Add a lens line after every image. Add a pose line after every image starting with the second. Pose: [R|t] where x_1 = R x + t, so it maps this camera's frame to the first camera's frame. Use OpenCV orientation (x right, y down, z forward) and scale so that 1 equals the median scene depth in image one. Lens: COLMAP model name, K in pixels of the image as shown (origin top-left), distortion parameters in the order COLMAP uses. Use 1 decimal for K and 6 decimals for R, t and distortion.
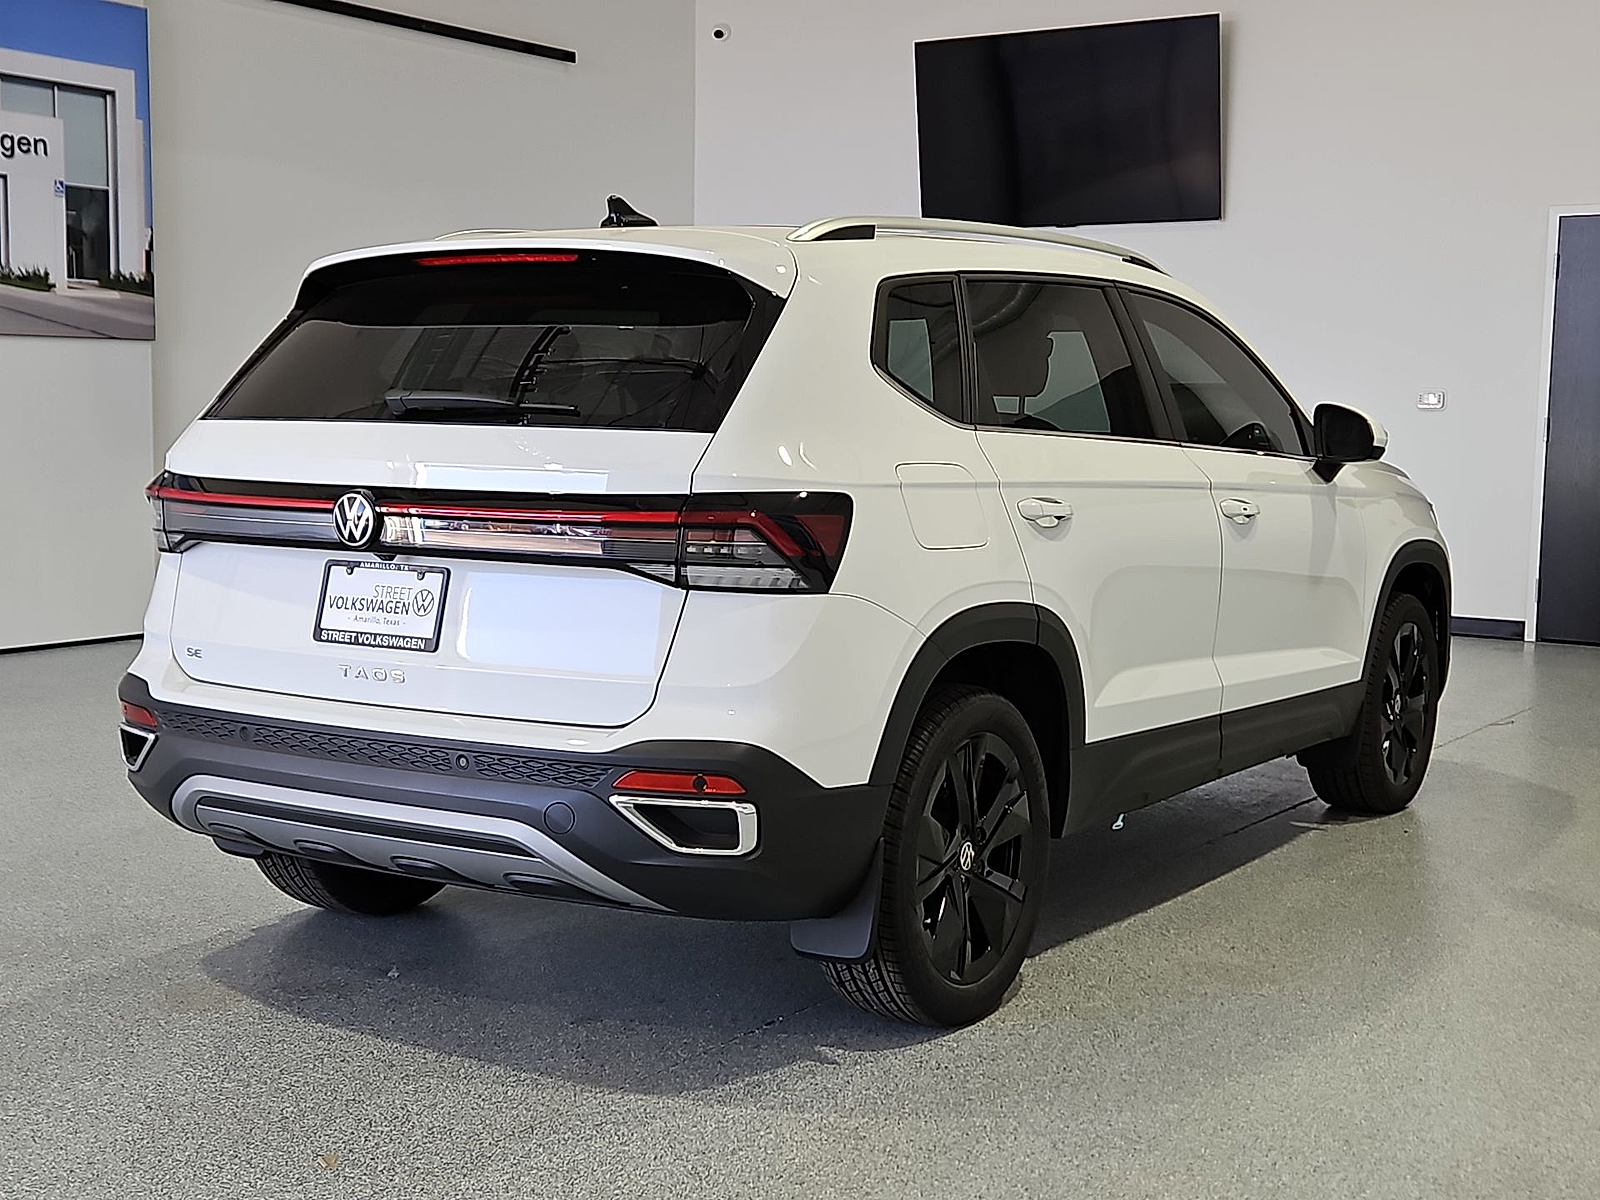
lens RADIAL K [[2325.6, 0, 770.1], [0, 2325.6, 641.3], [0, 0, 1]] dist [-0.093978, 0.000000]
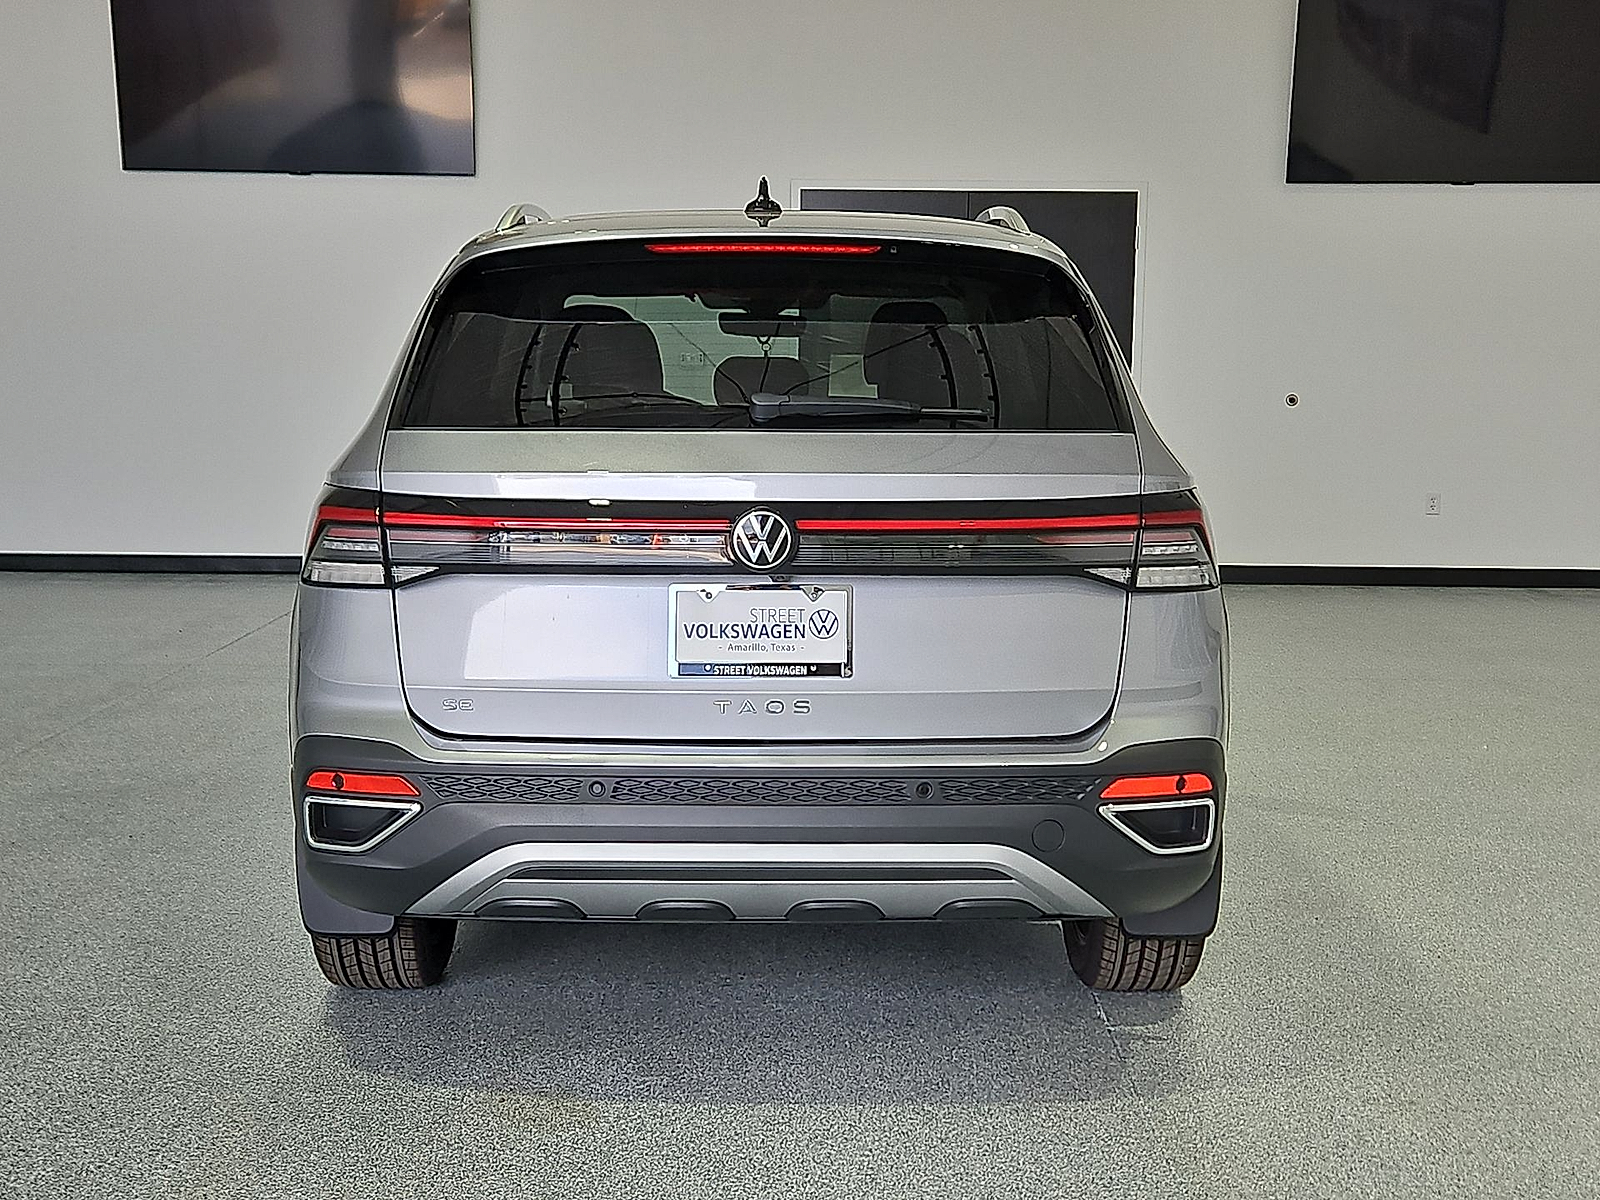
lens RADIAL K [[2073.5, 0, 785.5], [0, 2073.5, 593.9], [0, 0, 1]] dist [0.107786, 0.000000]
pose [[0.835926, -0.072354, 0.544052, -0.607579], [0.065951, 0.997332, 0.031305, -0.055293], [-0.544865, 0.009712, 0.838467, 0.310270]]
